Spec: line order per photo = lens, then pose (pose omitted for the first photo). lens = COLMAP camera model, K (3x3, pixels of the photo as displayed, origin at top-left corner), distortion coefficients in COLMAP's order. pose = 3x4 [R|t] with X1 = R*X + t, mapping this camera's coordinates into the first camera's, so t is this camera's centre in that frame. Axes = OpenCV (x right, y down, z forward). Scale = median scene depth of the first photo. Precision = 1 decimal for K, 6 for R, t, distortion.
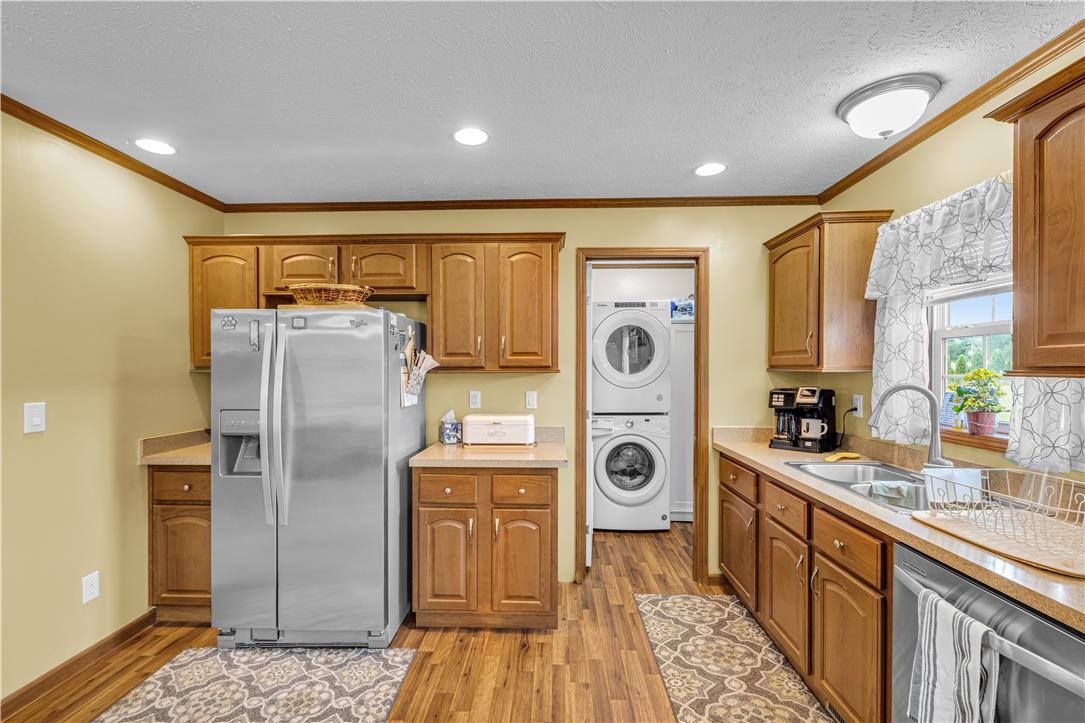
lens RADIAL K [[479.2, 0, 536.8], [0, 479.2, 371.5], [0, 0, 1]] dist [0.001826, -0.000993]
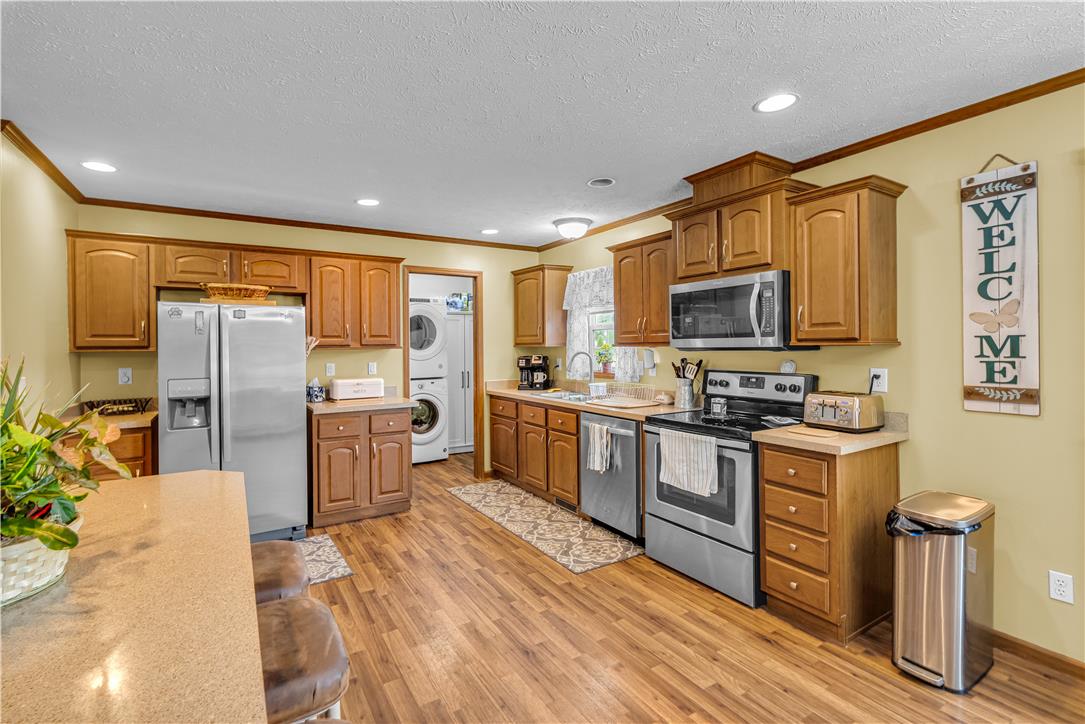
lens RADIAL K [[496.4, 0, 530.9], [0, 496.4, 345.6], [0, 0, 1]] dist [0.004513, -0.001961]
pose [[0.832279, -0.007572, 0.554305, -0.542524], [0.014057, 0.999873, -0.007449, 0.011124], [-0.554179, 0.013991, 0.832280, -0.609545]]
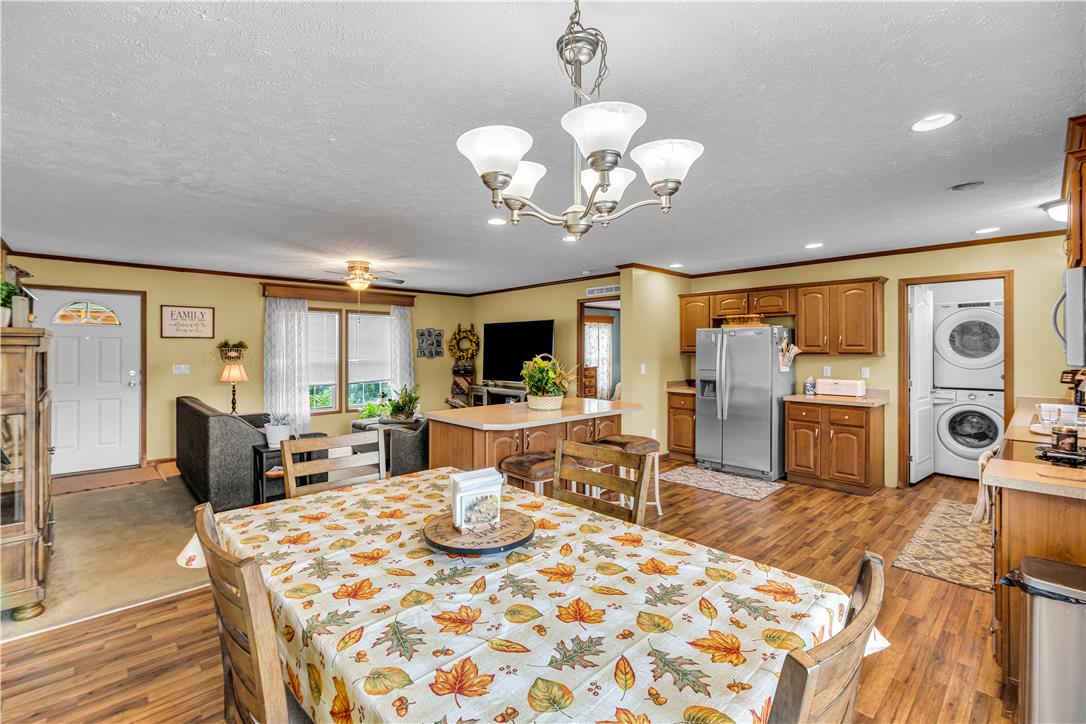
lens RADIAL K [[479.7, 0, 531.5], [0, 479.7, 349.0], [0, 0, 1]] dist [0.001826, -0.000993]
pose [[0.708627, 0.000428, -0.705583, 0.425488], [-0.009011, 0.999924, -0.008444, 0.001774], [0.705526, 0.012342, 0.708577, -1.239247]]
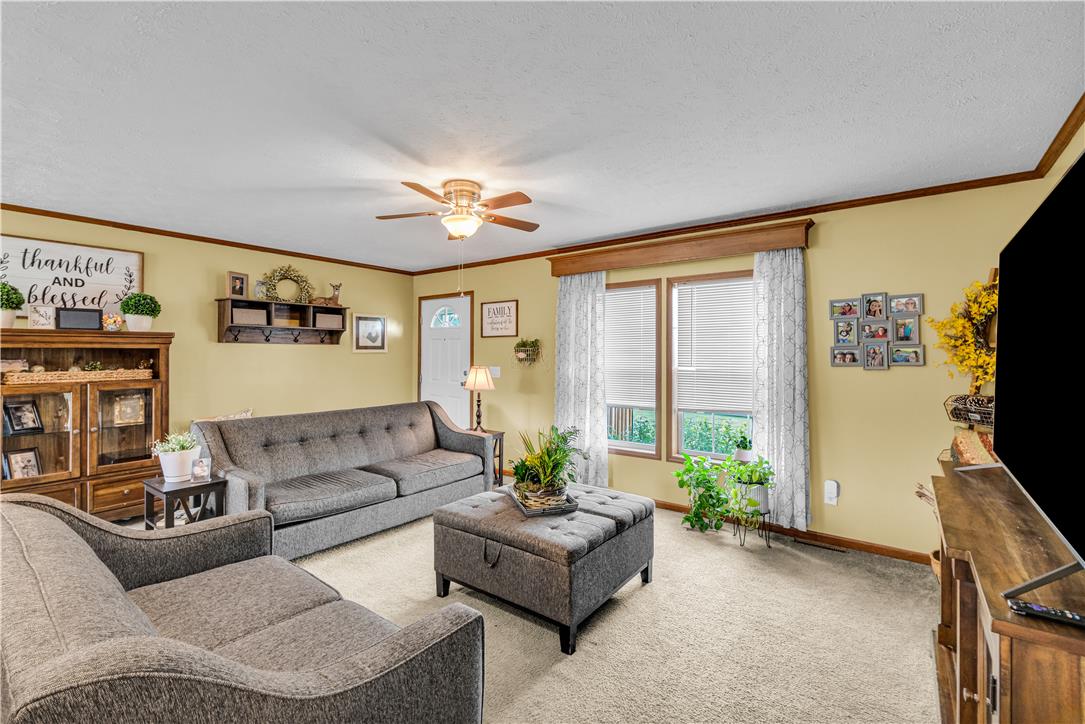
lens RADIAL K [[479.2, 0, 546.8], [0, 479.2, 353.7], [0, 0, 1]] dist [0.001826, -0.000993]
pose [[-0.566219, -0.002187, -0.824252, -0.836854], [-0.012651, 0.999902, 0.006038, 0.001729], [0.824158, 0.013846, -0.566191, 0.621509]]
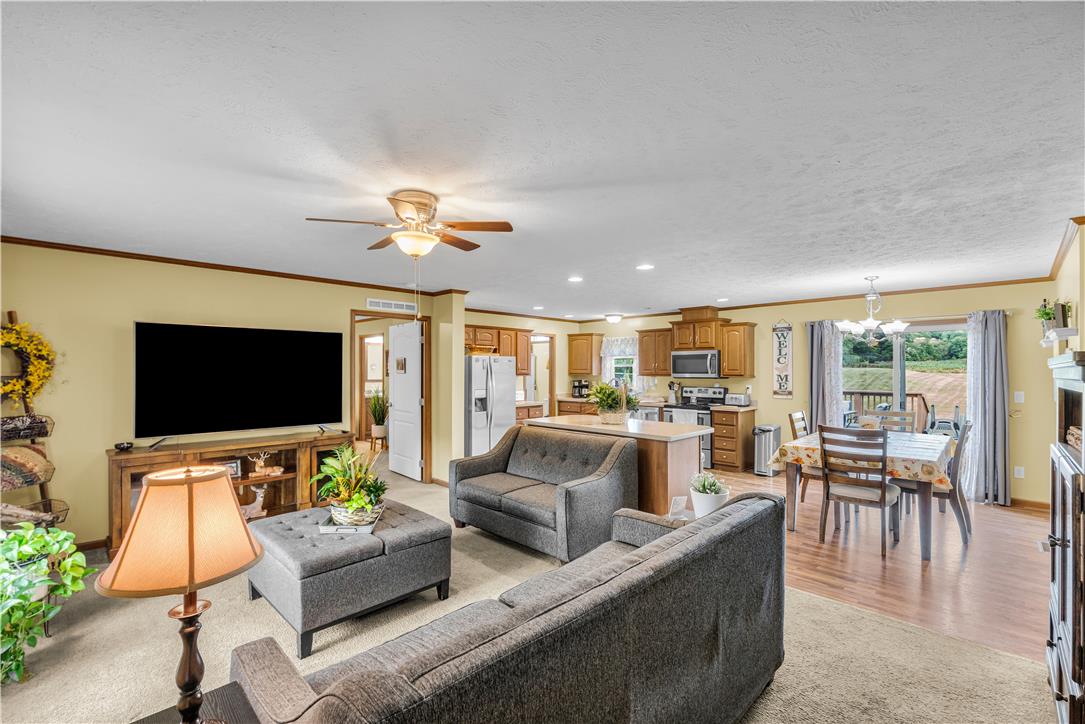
lens RADIAL K [[479.2, 0, 534.5], [0, 479.2, 368.2], [0, 0, 1]] dist [0.001826, -0.000993]
pose [[0.673123, -0.001770, 0.739528, -2.398888], [0.007809, 0.999958, -0.004714, -0.037621], [-0.739489, 0.008947, 0.673109, -1.147464]]
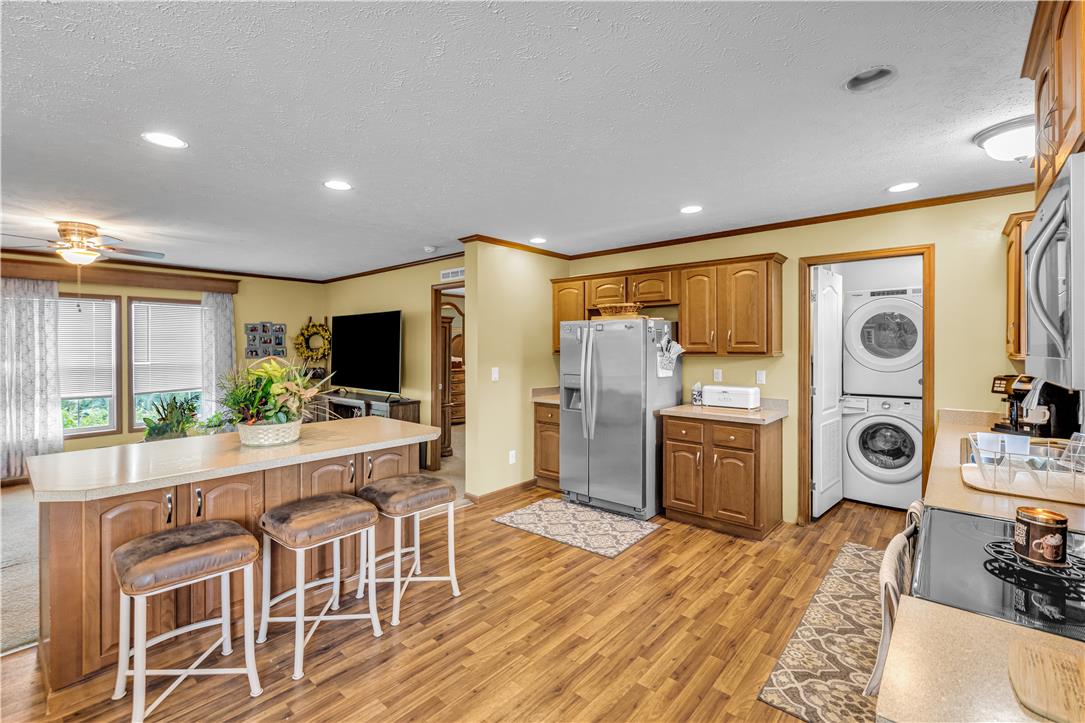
lens RADIAL K [[479.2, 0, 536.2], [0, 479.2, 350.8], [0, 0, 1]] dist [0.001826, -0.000993]
pose [[0.777450, 0.003874, -0.628933, 0.414737], [-0.005588, 0.999984, -0.000748, -0.011191], [0.628920, 0.004096, 0.777460, -0.503796]]
